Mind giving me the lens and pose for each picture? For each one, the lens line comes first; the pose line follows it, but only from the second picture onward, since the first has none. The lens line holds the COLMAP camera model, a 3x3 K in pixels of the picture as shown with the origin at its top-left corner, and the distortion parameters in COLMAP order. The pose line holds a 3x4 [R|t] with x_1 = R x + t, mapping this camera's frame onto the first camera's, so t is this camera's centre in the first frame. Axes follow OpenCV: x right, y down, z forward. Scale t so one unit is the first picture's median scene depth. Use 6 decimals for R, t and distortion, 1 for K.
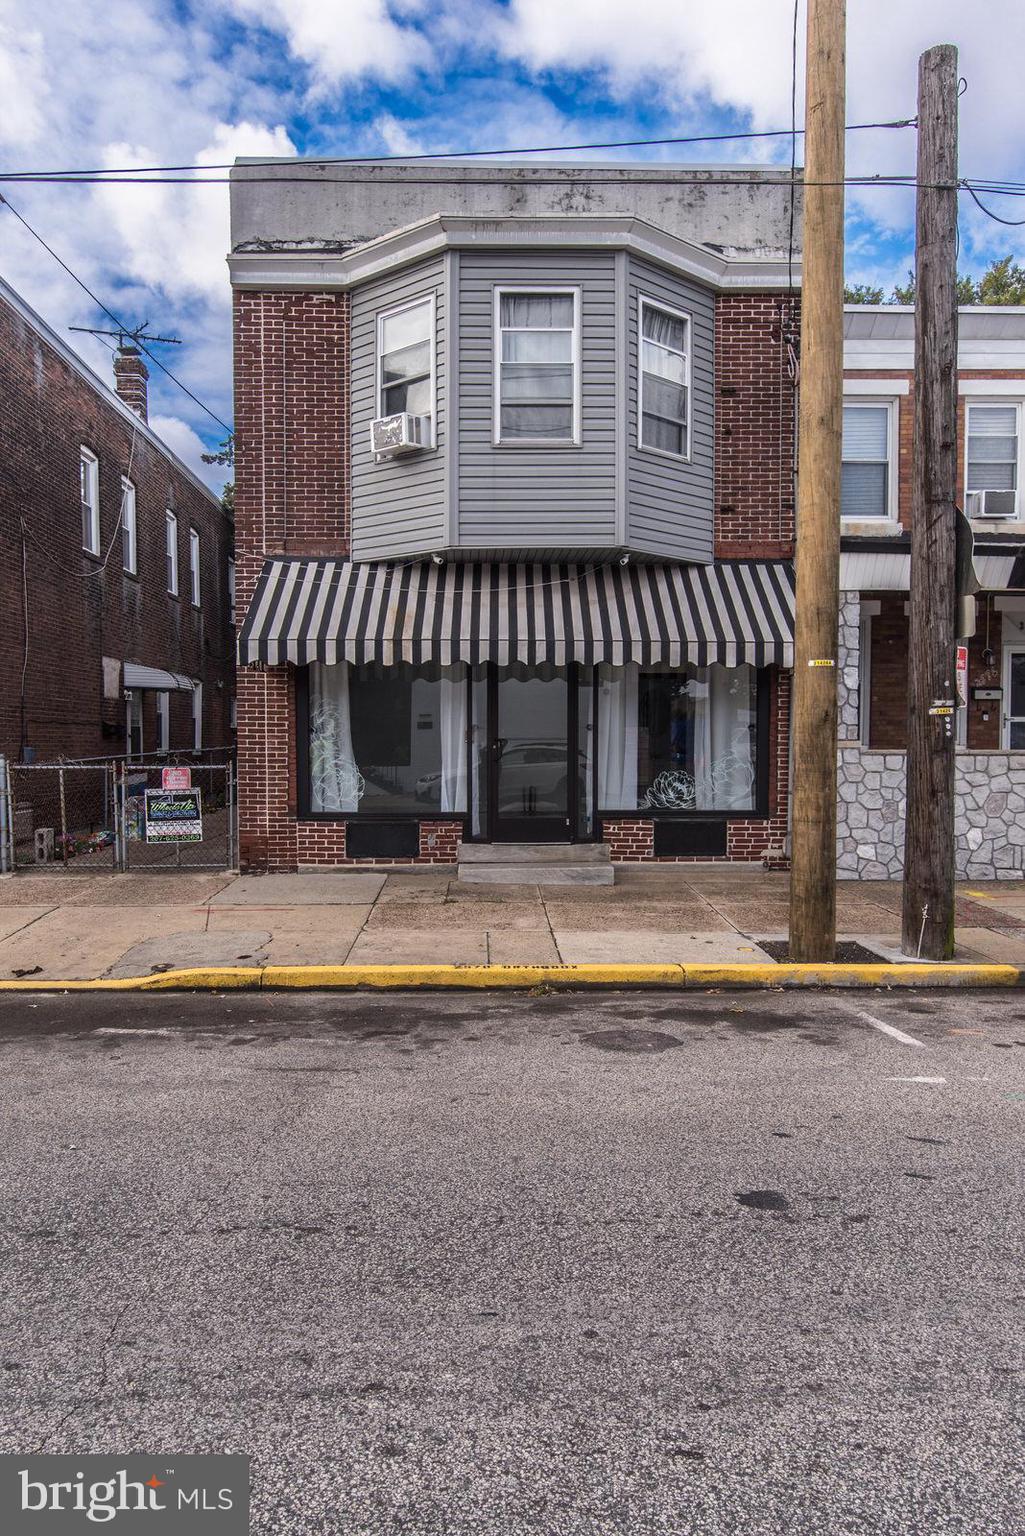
lens RADIAL K [[978.5, 0, 508.3], [0, 978.5, 802.3], [0, 0, 1]] dist [-0.001422, -0.000124]
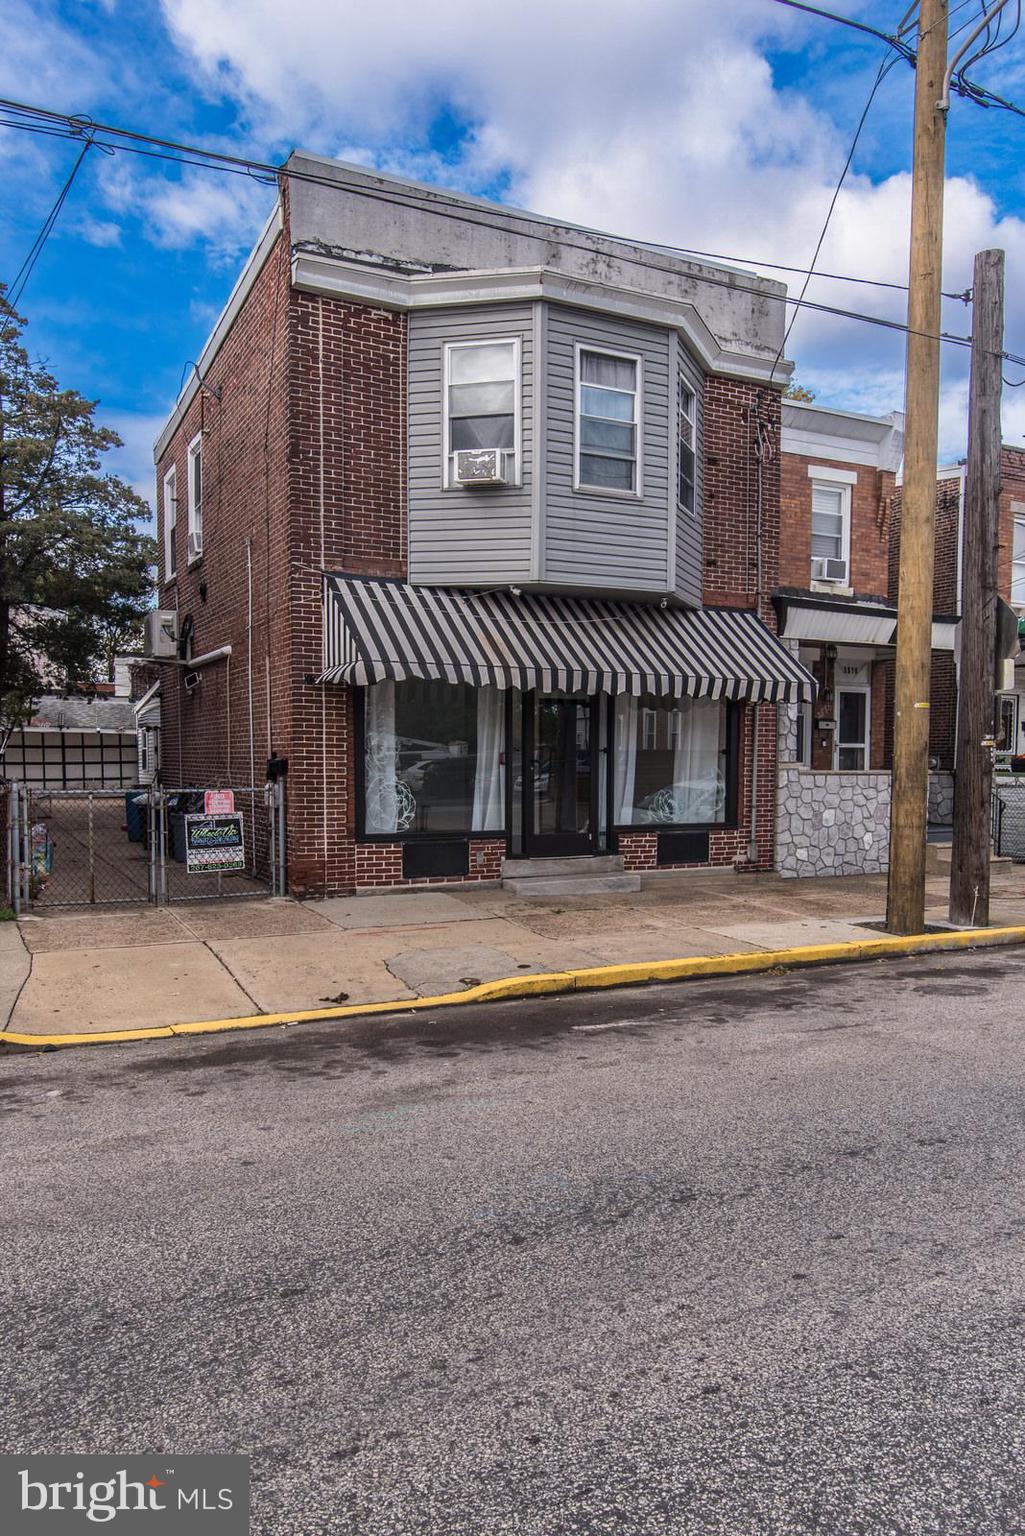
lens RADIAL K [[1046.3, 0, 494.0], [0, 1046.3, 842.8], [0, 0, 1]] dist [0.002740, 0.001950]
pose [[0.903478, -0.030764, 0.427530, -0.545401], [0.023120, 0.999467, 0.023061, -0.002772], [-0.428011, -0.010951, 0.903707, -0.012462]]
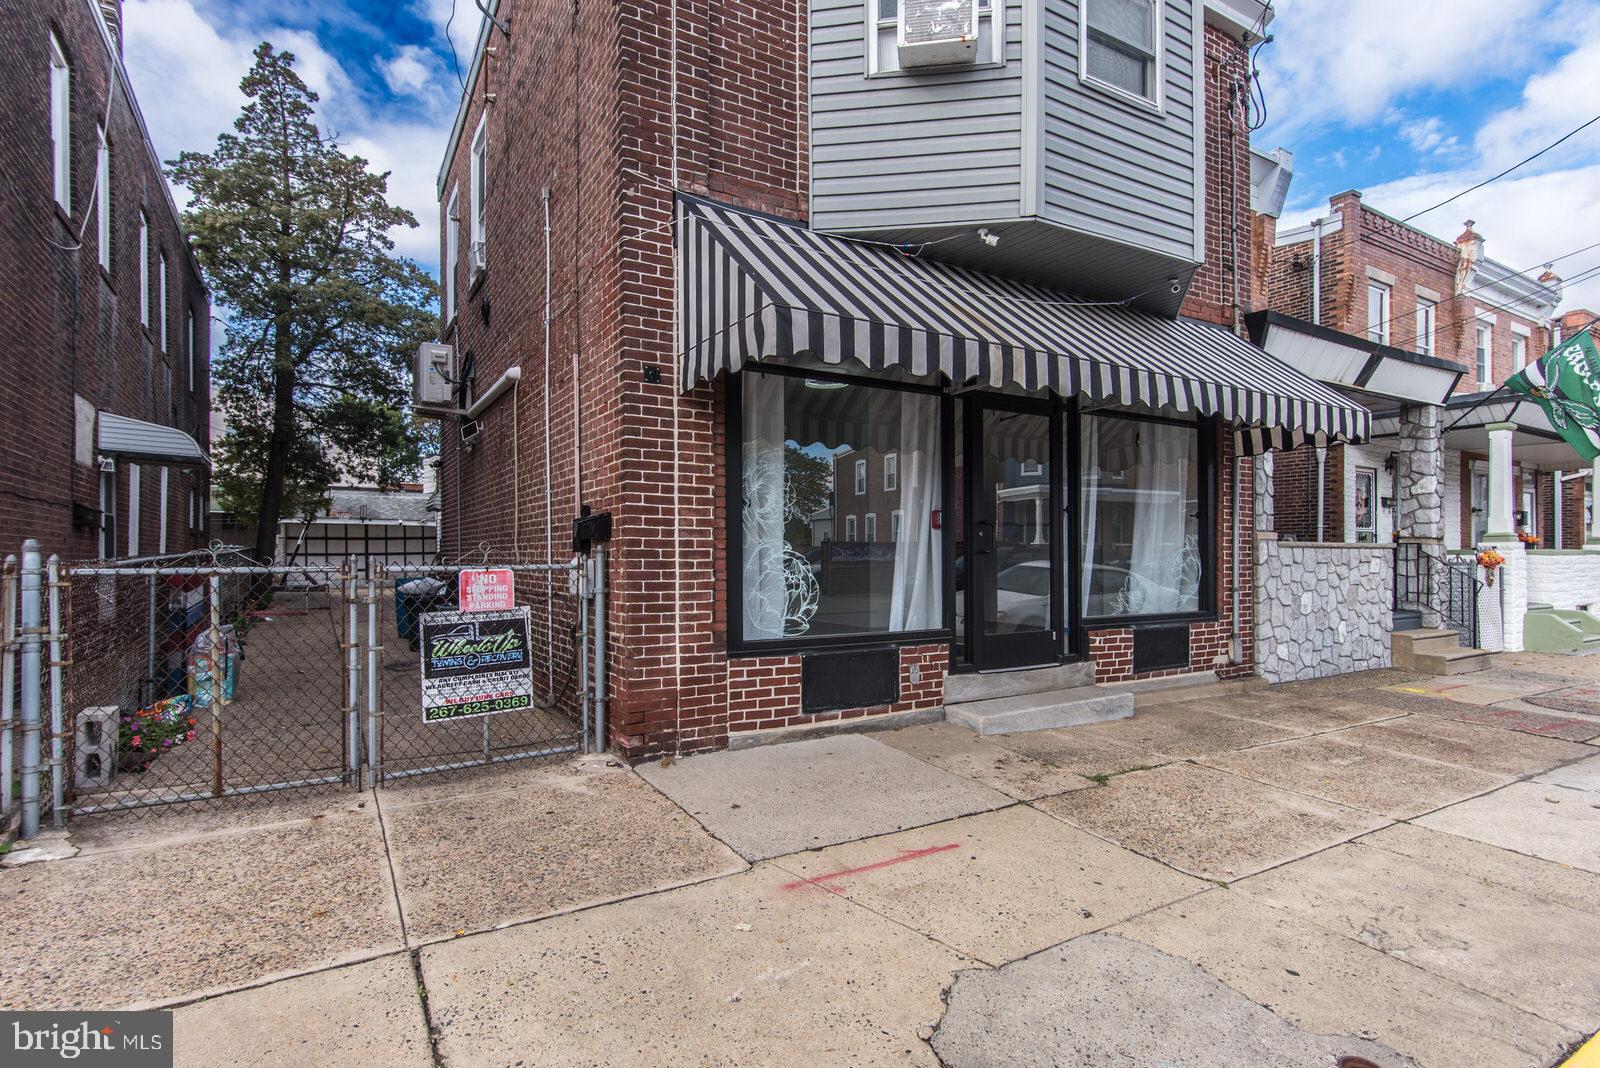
lens RADIAL K [[783.6, 0, 780.7], [0, 783.6, 565.7], [0, 0, 1]] dist [0.003588, -0.000256]
pose [[0.876398, -0.008074, 0.481520, -0.413542], [0.032743, 0.998545, -0.042851, -0.014616], [-0.480473, 0.053321, 0.875387, 0.584270]]
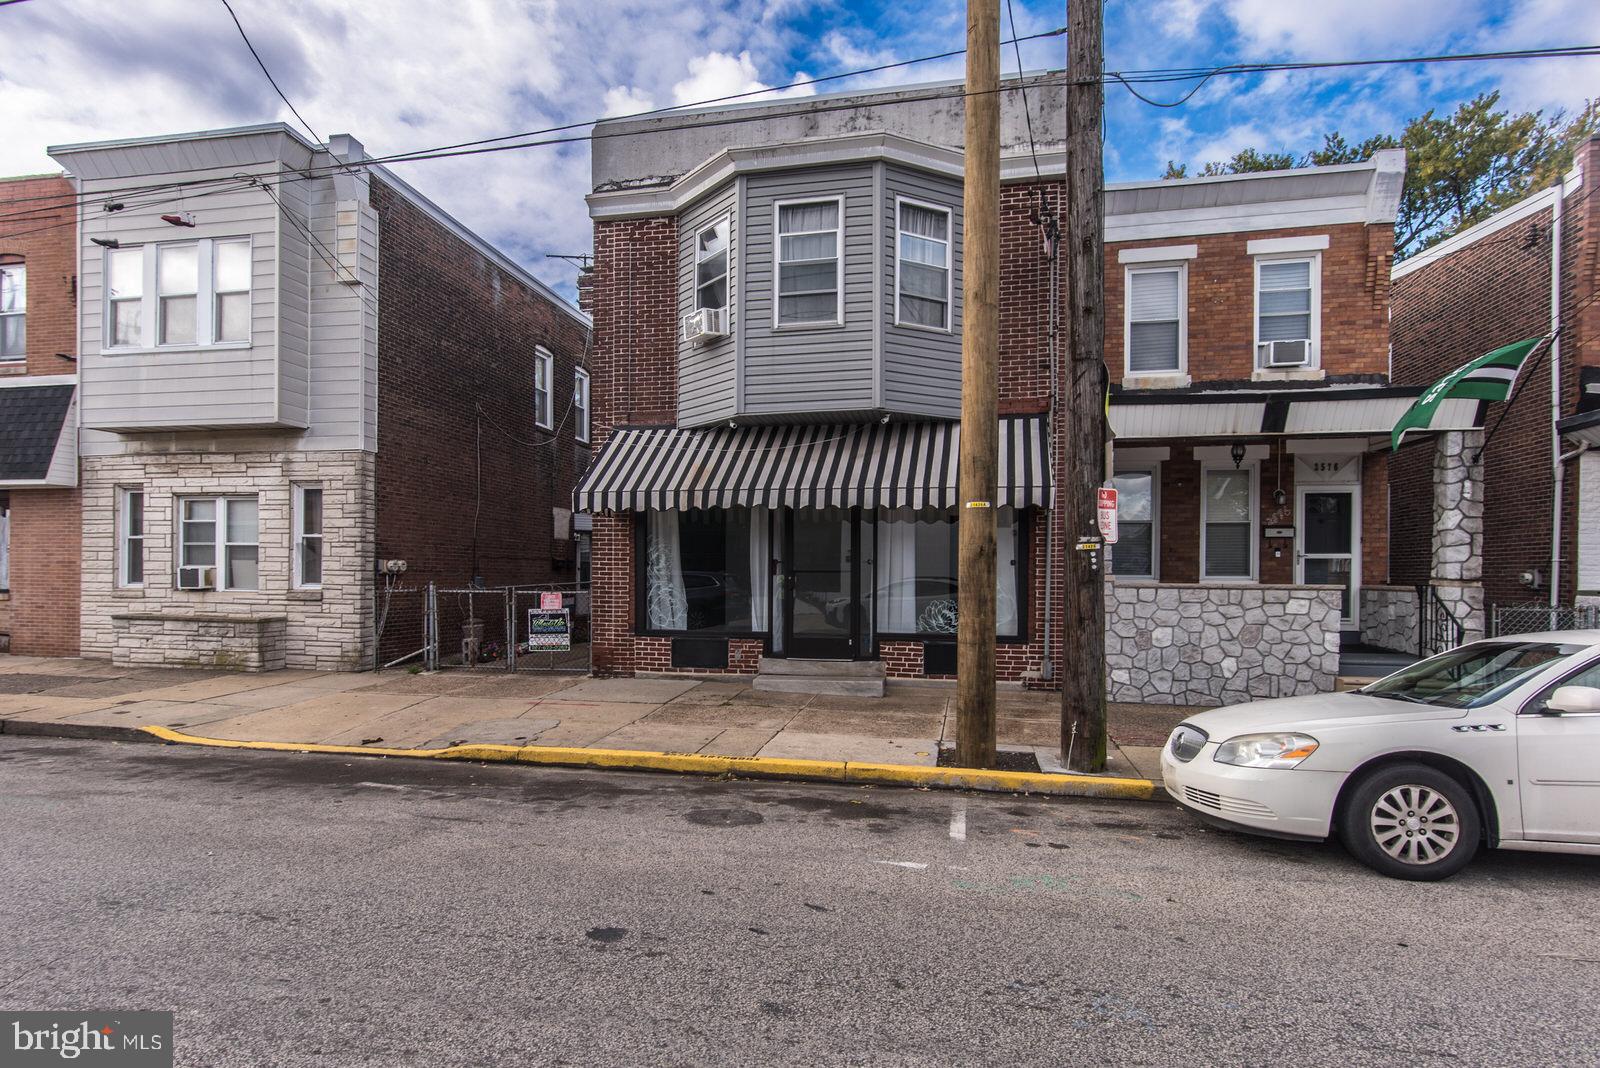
lens RADIAL K [[844.8, 0, 799.2], [0, 844.8, 600.8], [0, 0, 1]] dist [0.003420, -0.000224]
pose [[0.973777, 0.012989, -0.227135, 0.234336], [-0.020635, 0.999296, -0.031319, 0.003424], [0.226568, 0.035185, 0.973360, -0.002647]]
